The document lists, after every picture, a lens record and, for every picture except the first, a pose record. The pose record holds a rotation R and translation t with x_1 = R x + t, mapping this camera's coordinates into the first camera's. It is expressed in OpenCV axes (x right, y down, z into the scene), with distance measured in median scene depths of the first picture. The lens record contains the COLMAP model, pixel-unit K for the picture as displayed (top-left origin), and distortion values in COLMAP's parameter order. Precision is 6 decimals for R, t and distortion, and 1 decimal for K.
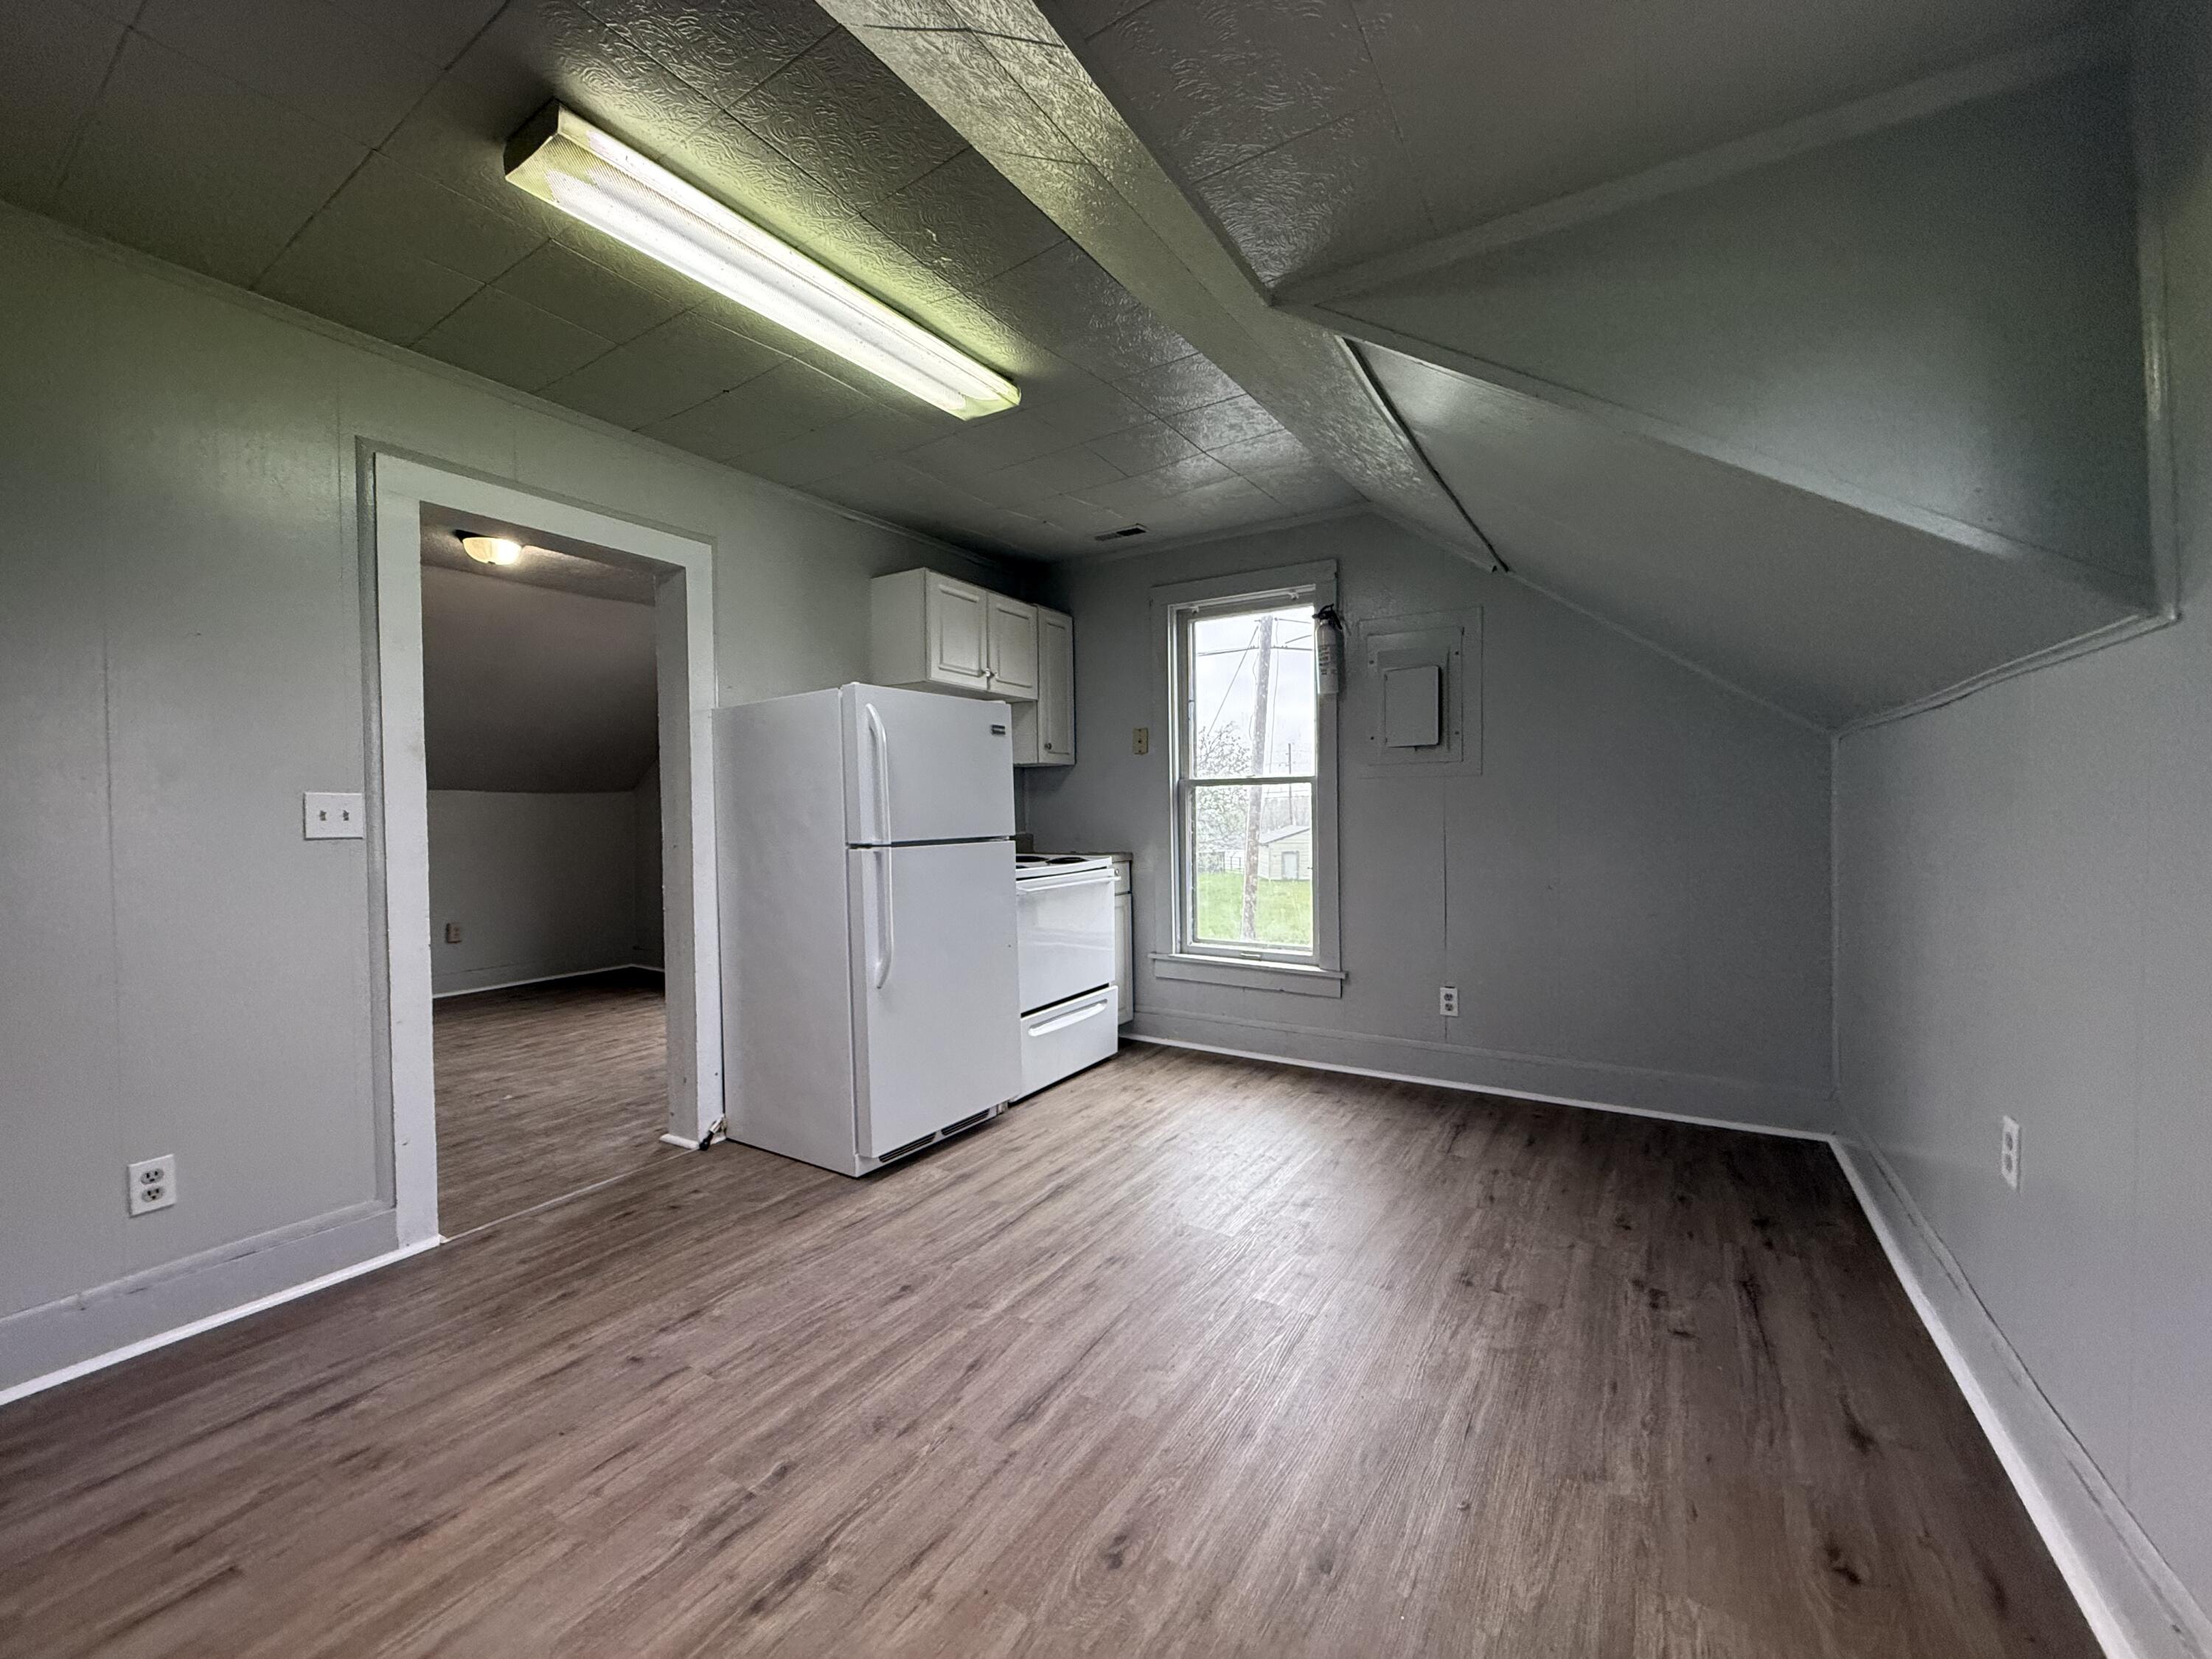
lens RADIAL K [[880.6, 0, 1100.2], [0, 880.6, 820.4], [0, 0, 1]] dist [-0.000243, -0.000472]
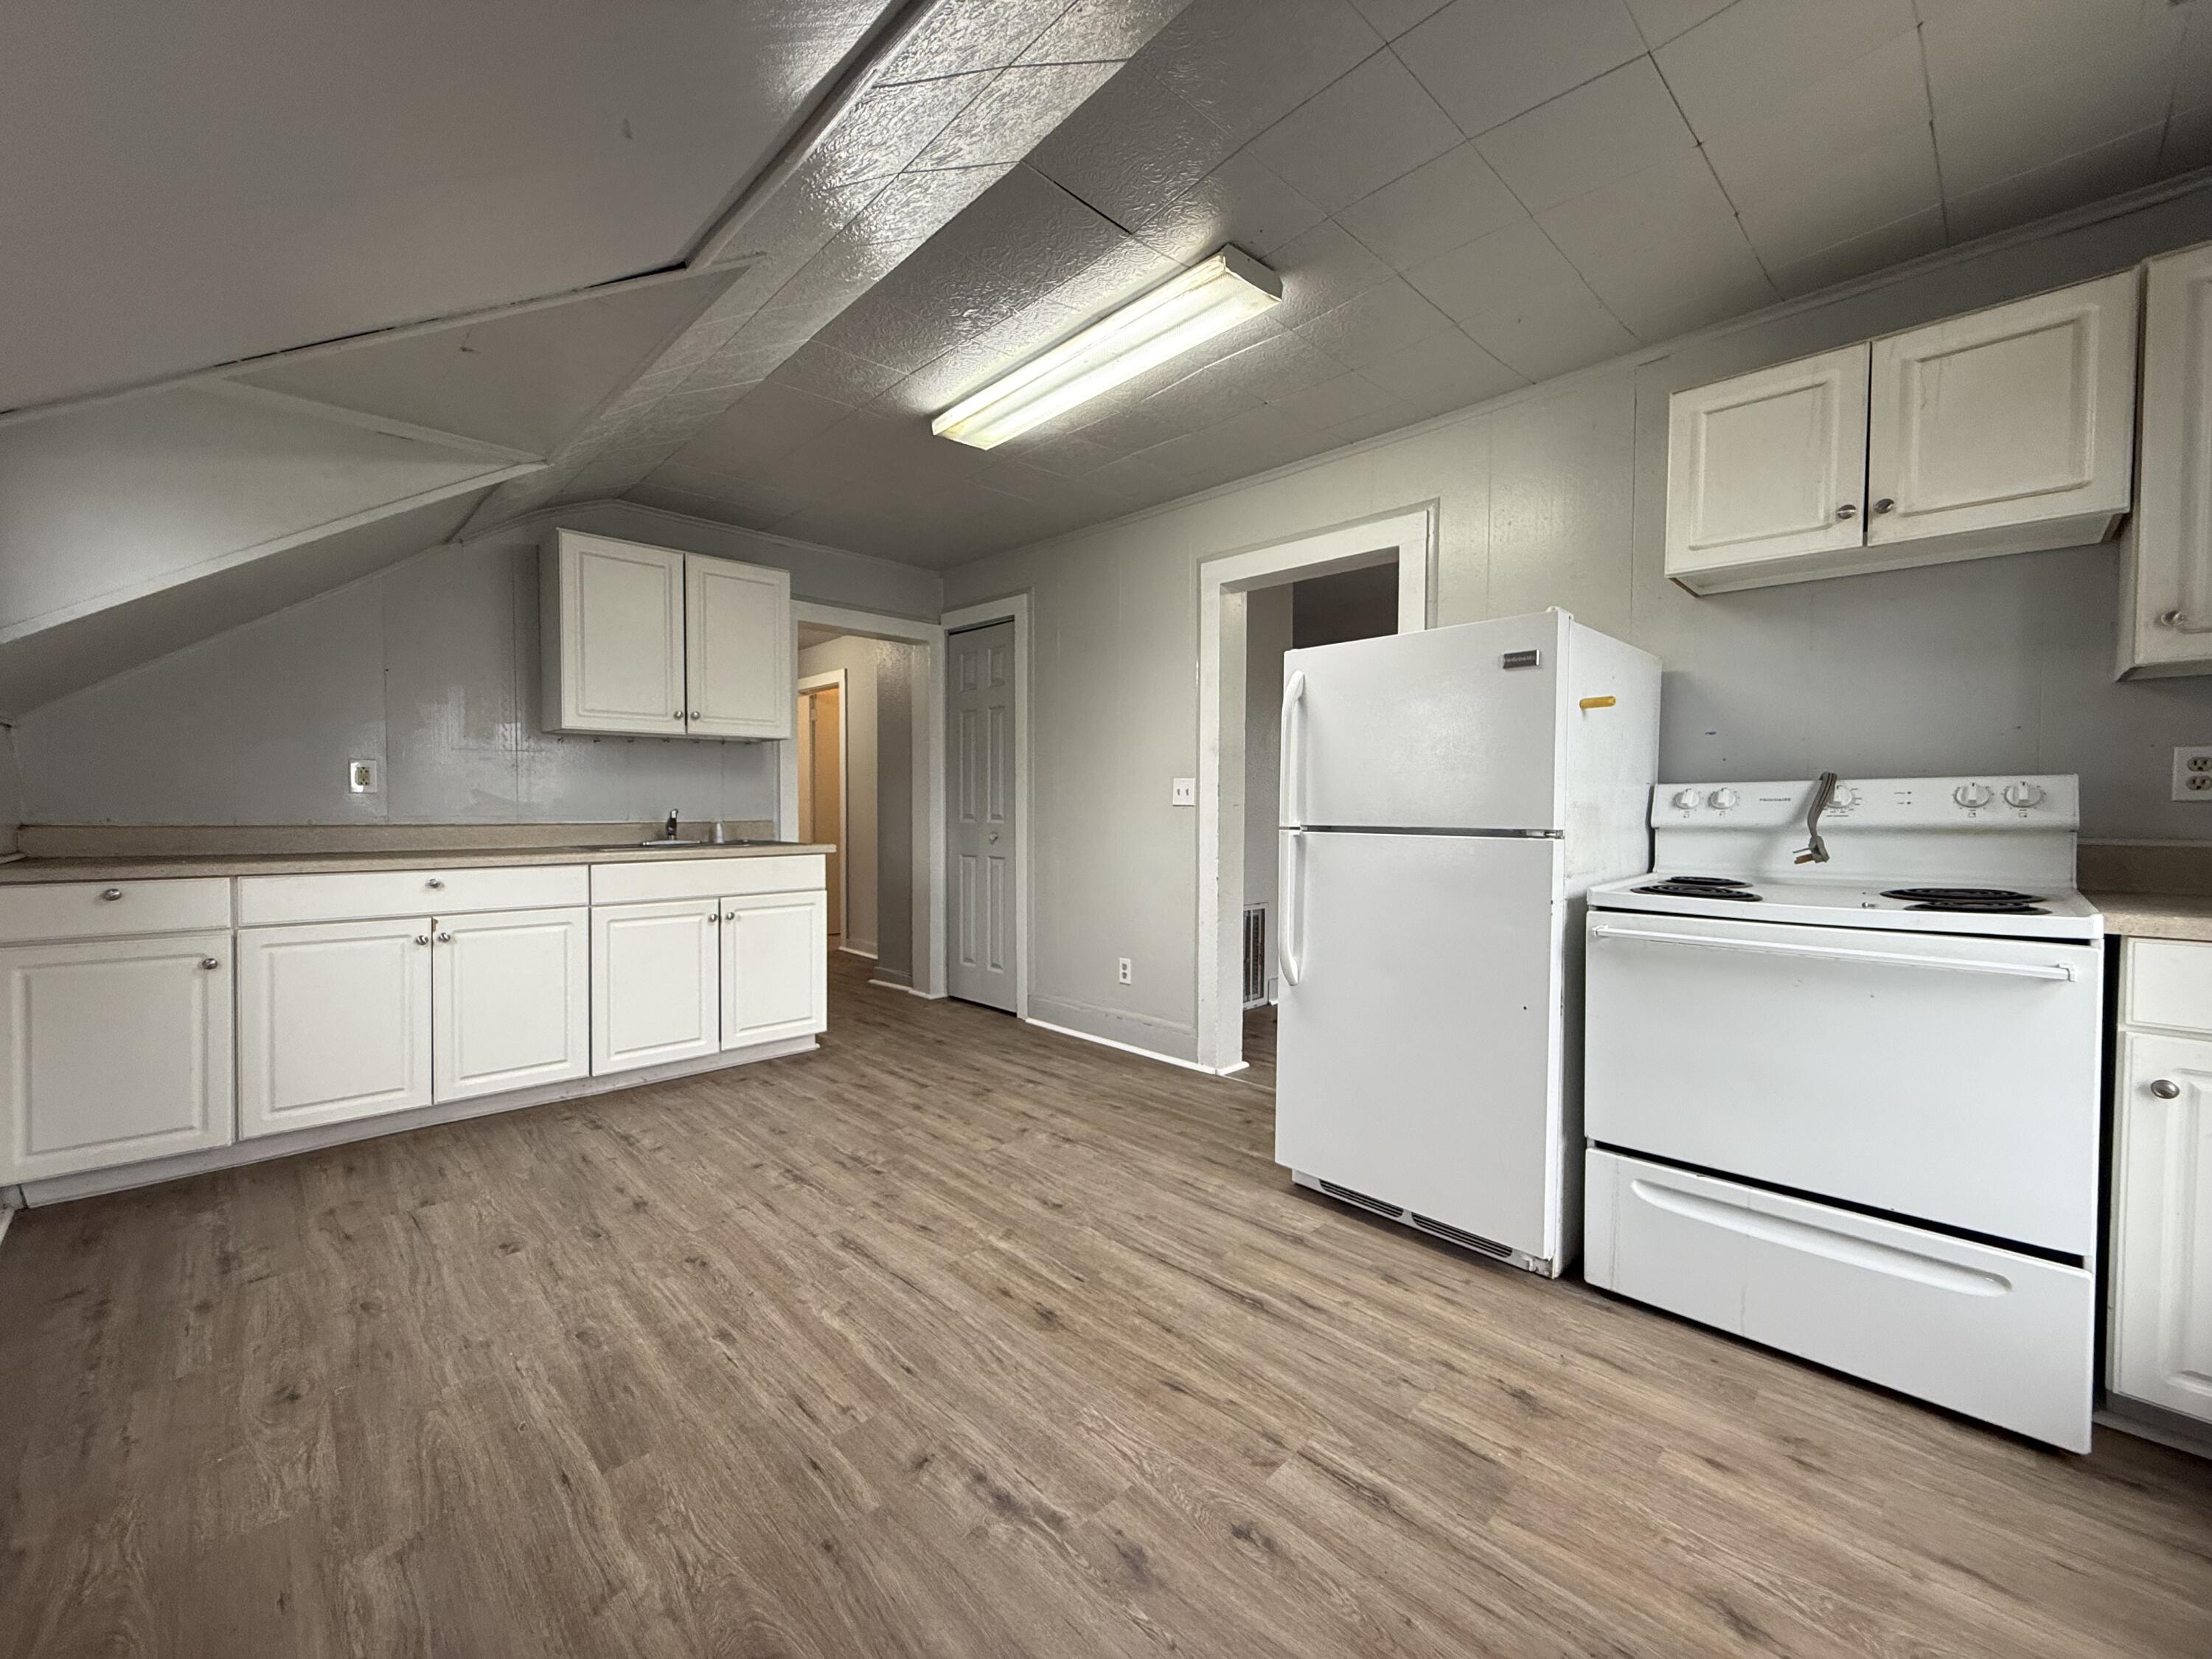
lens RADIAL K [[880.6, 0, 1099.6], [0, 880.6, 823.5], [0, 0, 1]] dist [-0.000243, -0.000472]
pose [[-0.228086, 0.038557, -0.972877, 0.924407], [-0.007643, 0.999114, 0.041388, -0.016285], [0.973611, 0.016875, -0.227589, 1.394549]]
